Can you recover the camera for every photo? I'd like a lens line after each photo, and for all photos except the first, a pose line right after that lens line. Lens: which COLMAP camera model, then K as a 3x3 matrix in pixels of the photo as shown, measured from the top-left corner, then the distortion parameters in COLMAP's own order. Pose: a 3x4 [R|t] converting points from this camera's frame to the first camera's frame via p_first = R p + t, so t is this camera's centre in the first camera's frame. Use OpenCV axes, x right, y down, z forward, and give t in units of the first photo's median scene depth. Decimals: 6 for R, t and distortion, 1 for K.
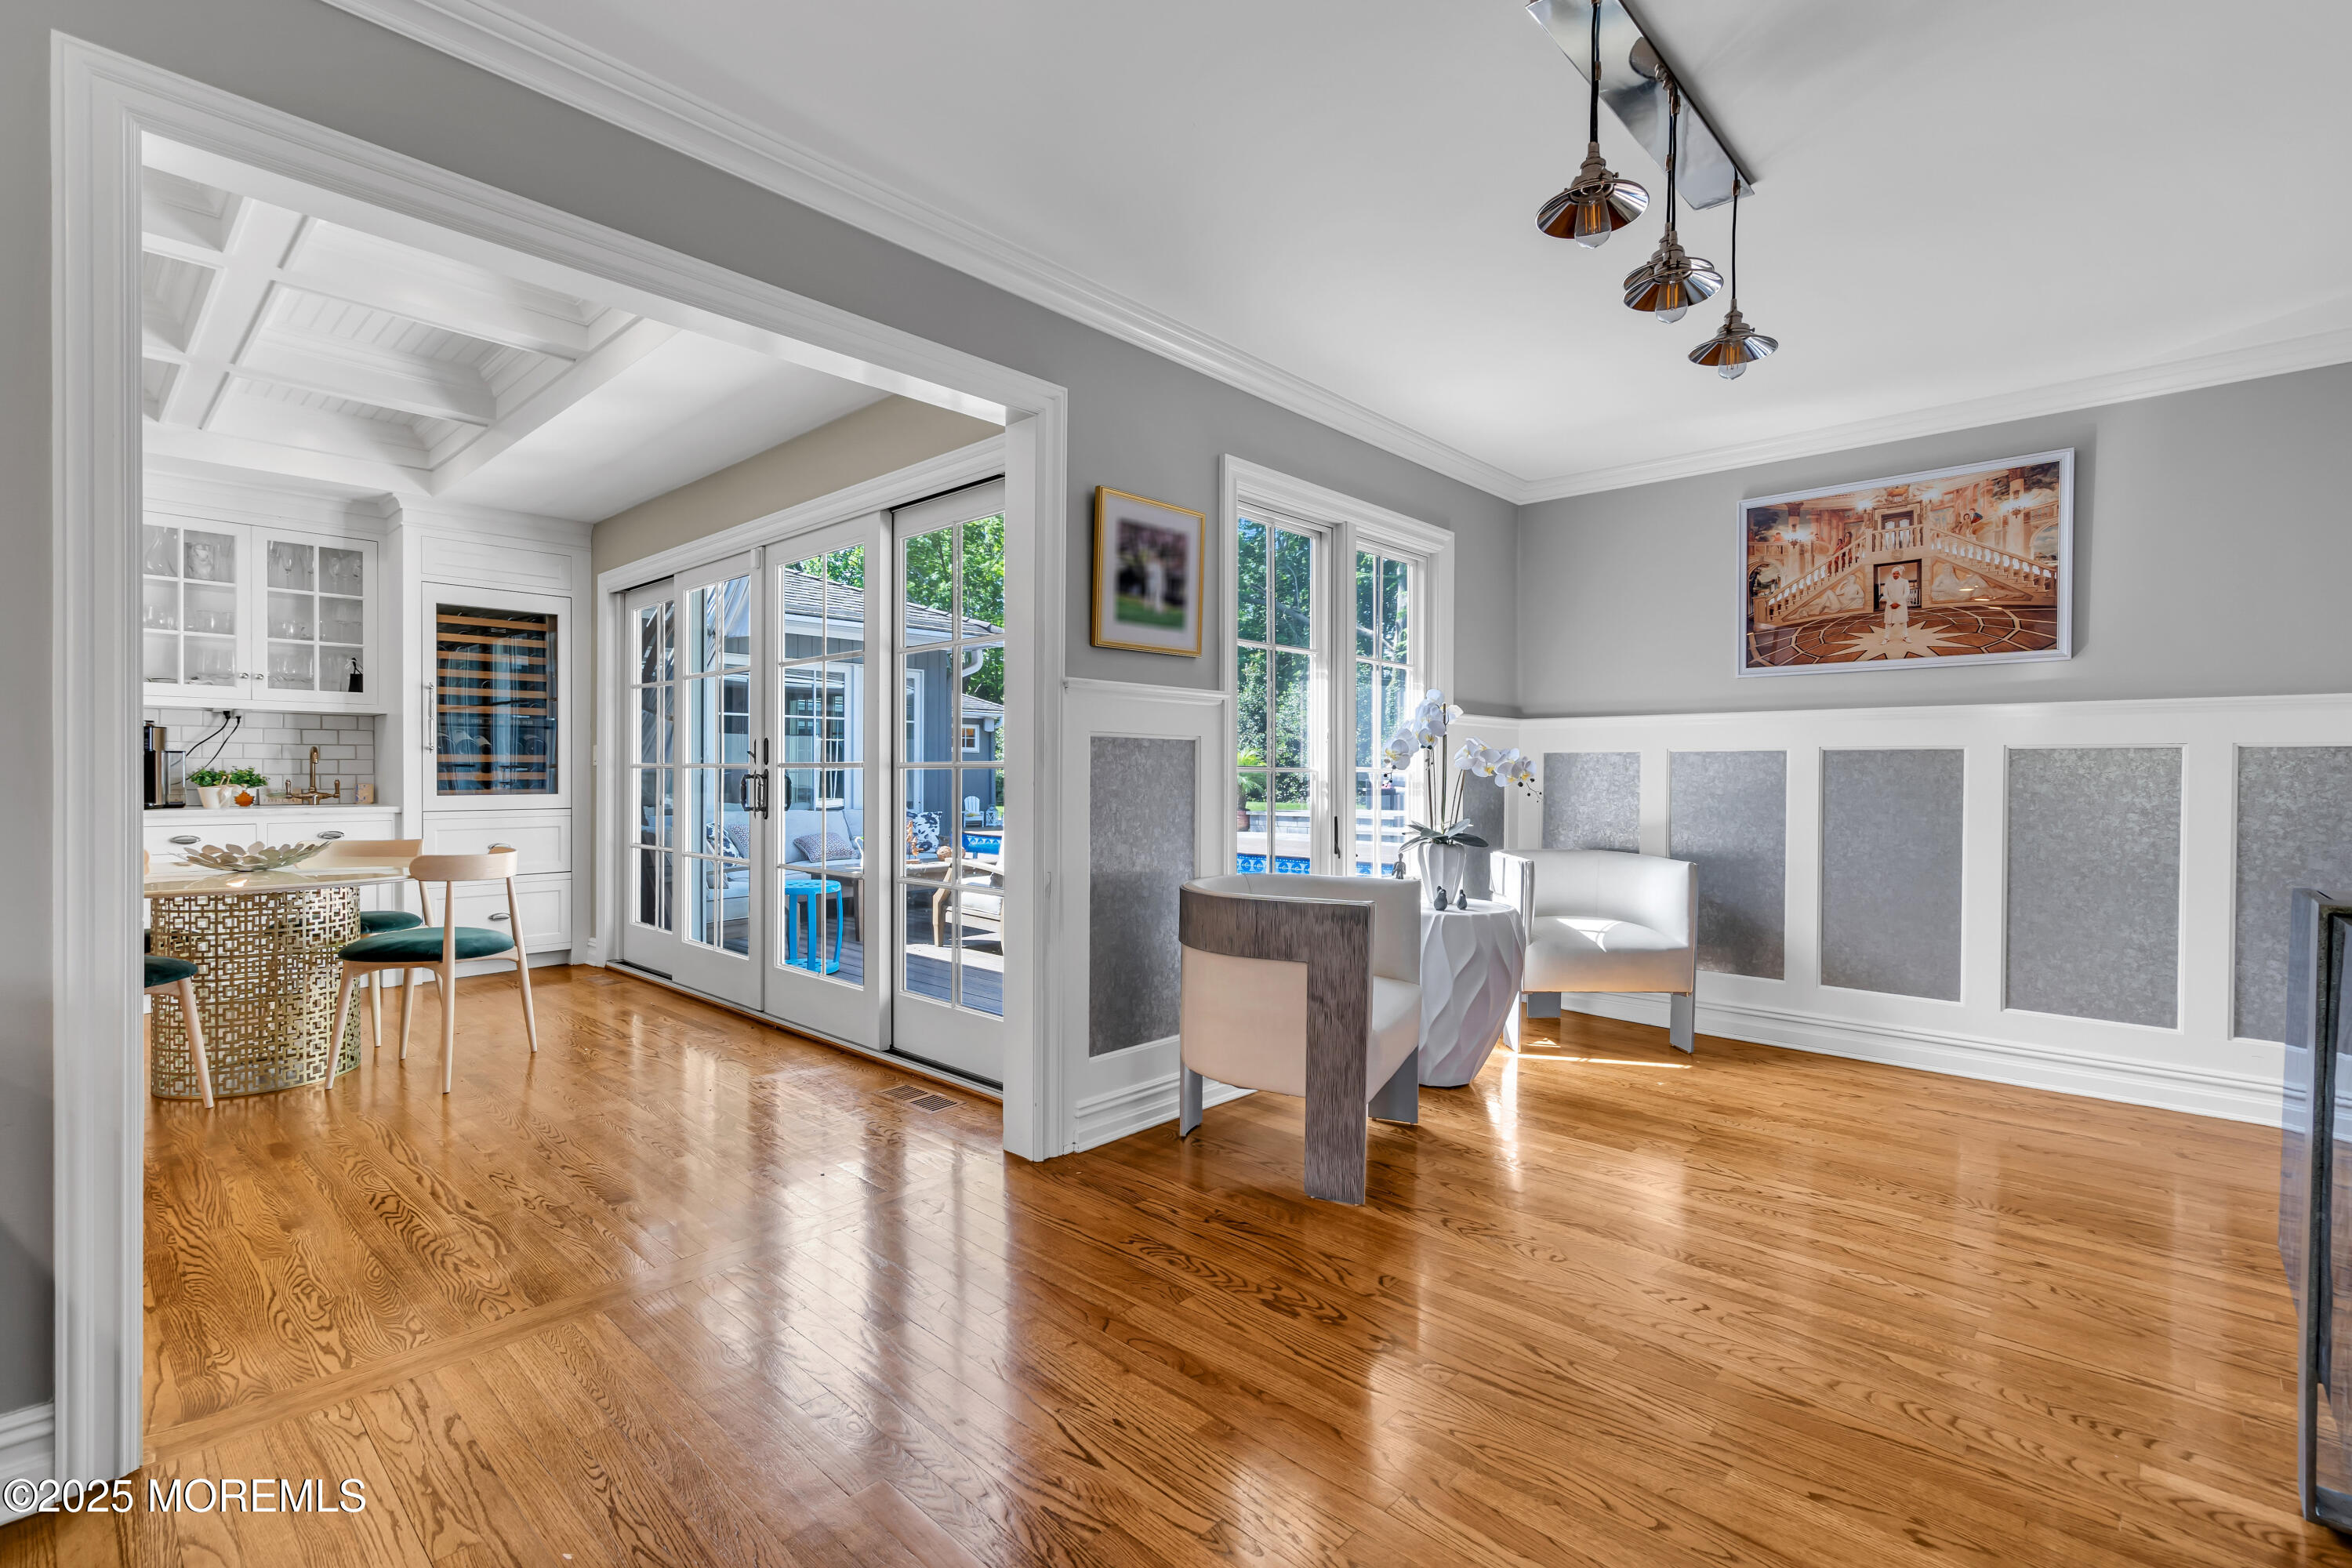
lens RADIAL K [[1070.0, 0, 1167.5], [0, 1070.0, 790.9], [0, 0, 1]] dist [-0.005729, 0.000178]
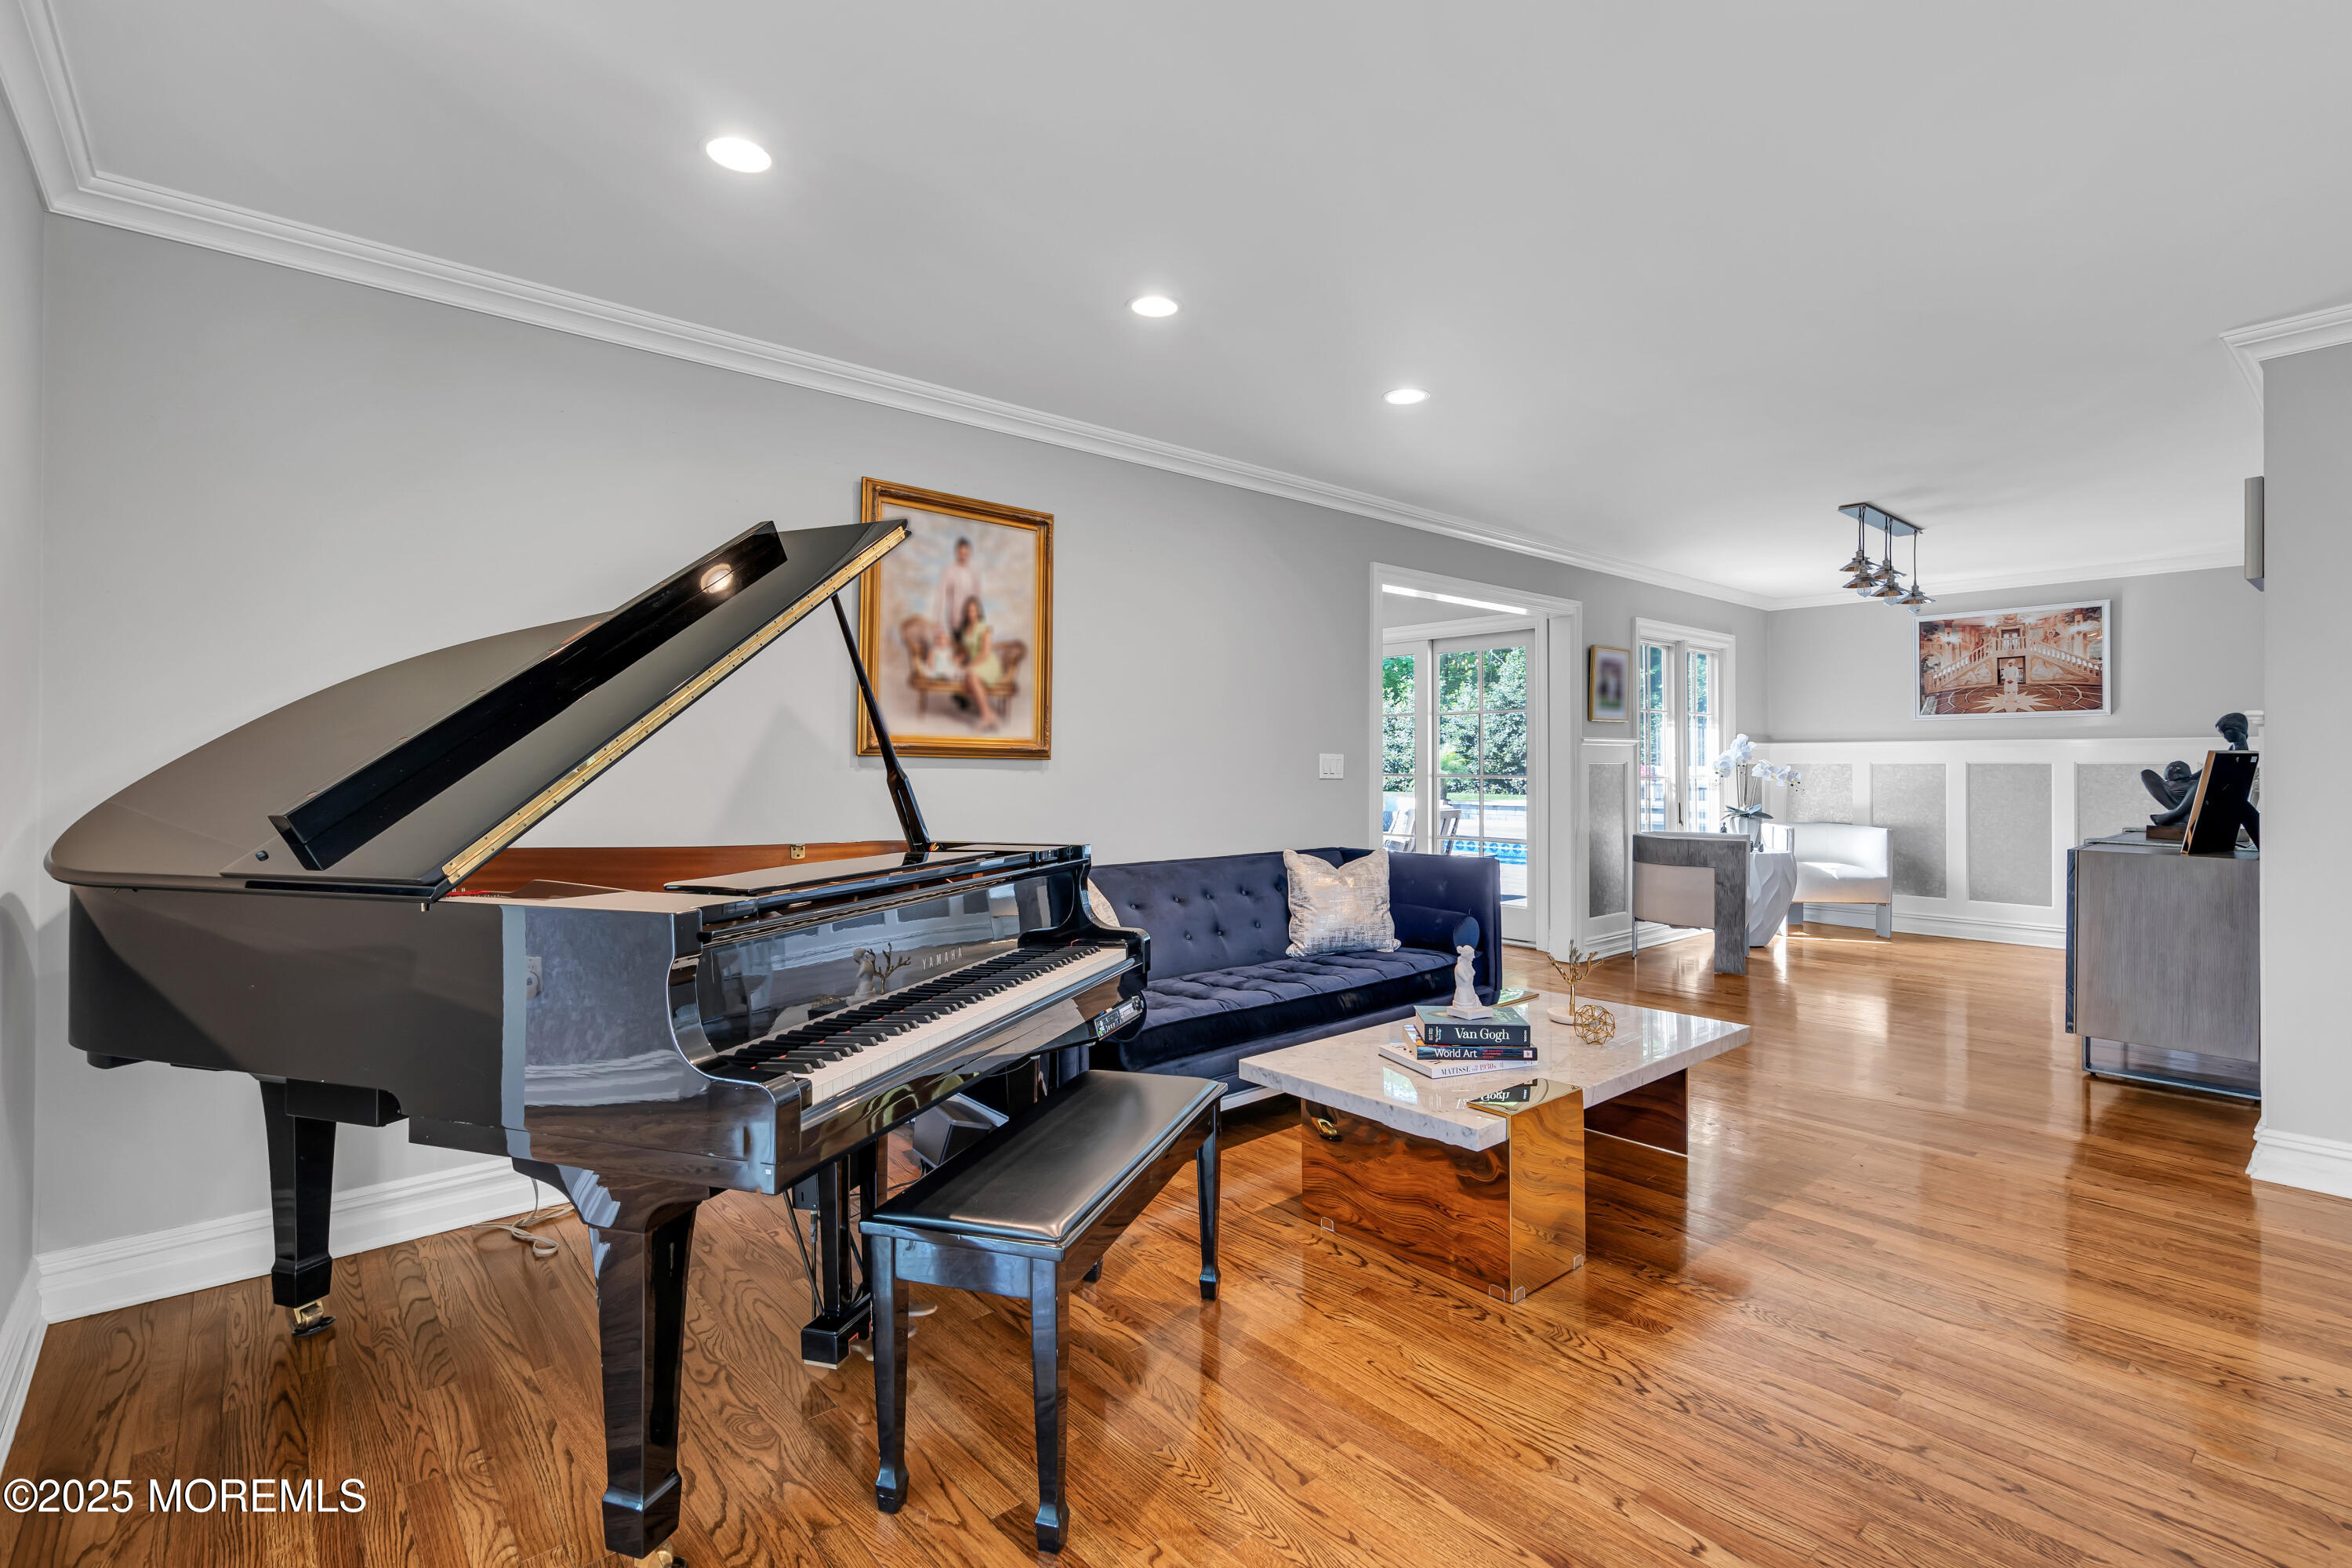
lens RADIAL K [[1070.0, 0, 1178.8], [0, 1070.0, 764.4], [0, 0, 1]] dist [-0.005729, 0.000178]
pose [[0.994656, -0.006154, -0.103062, -0.493907], [0.004405, 0.999842, -0.017193, -0.012907], [0.103151, 0.016647, 0.994526, -0.874925]]
